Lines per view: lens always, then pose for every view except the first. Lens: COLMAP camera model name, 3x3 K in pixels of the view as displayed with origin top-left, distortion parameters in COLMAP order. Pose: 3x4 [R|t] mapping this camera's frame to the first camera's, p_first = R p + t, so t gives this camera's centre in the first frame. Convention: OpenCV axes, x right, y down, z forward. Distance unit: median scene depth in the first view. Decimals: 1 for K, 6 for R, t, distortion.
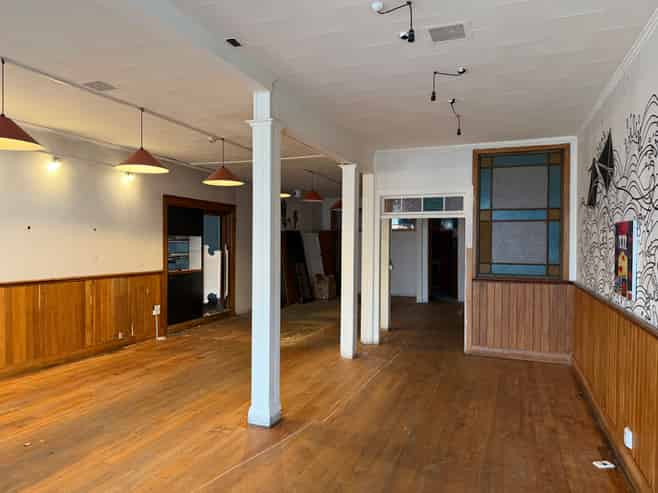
lens RADIAL K [[452.6, 0, 329.0], [0, 452.6, 246.5], [0, 0, 1]] dist [0.087415, -0.129908]
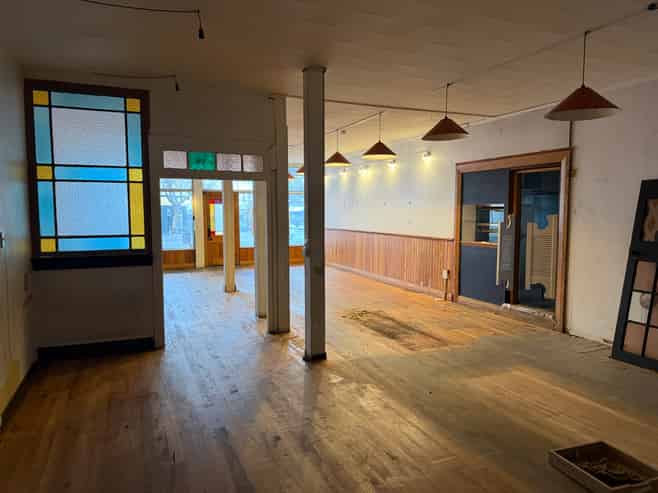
lens RADIAL K [[452.6, 0, 329.0], [0, 452.6, 246.5], [0, 0, 1]] dist [0.087415, -0.129908]
pose [[-0.734446, 0.054919, -0.676442, 0.540018], [0.002672, 0.996947, 0.078040, -0.010184], [0.678662, 0.055509, -0.732350, 1.579534]]
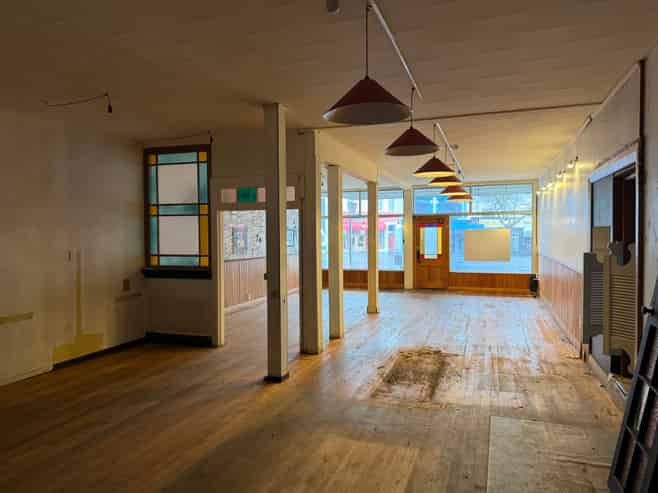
lens RADIAL K [[452.6, 0, 329.0], [0, 452.6, 246.5], [0, 0, 1]] dist [0.087415, -0.129908]
pose [[-0.999977, 0.005505, -0.004020, -0.436031], [0.005392, 0.999606, 0.027547, -0.019253], [0.004170, 0.027524, -0.999612, 1.948598]]
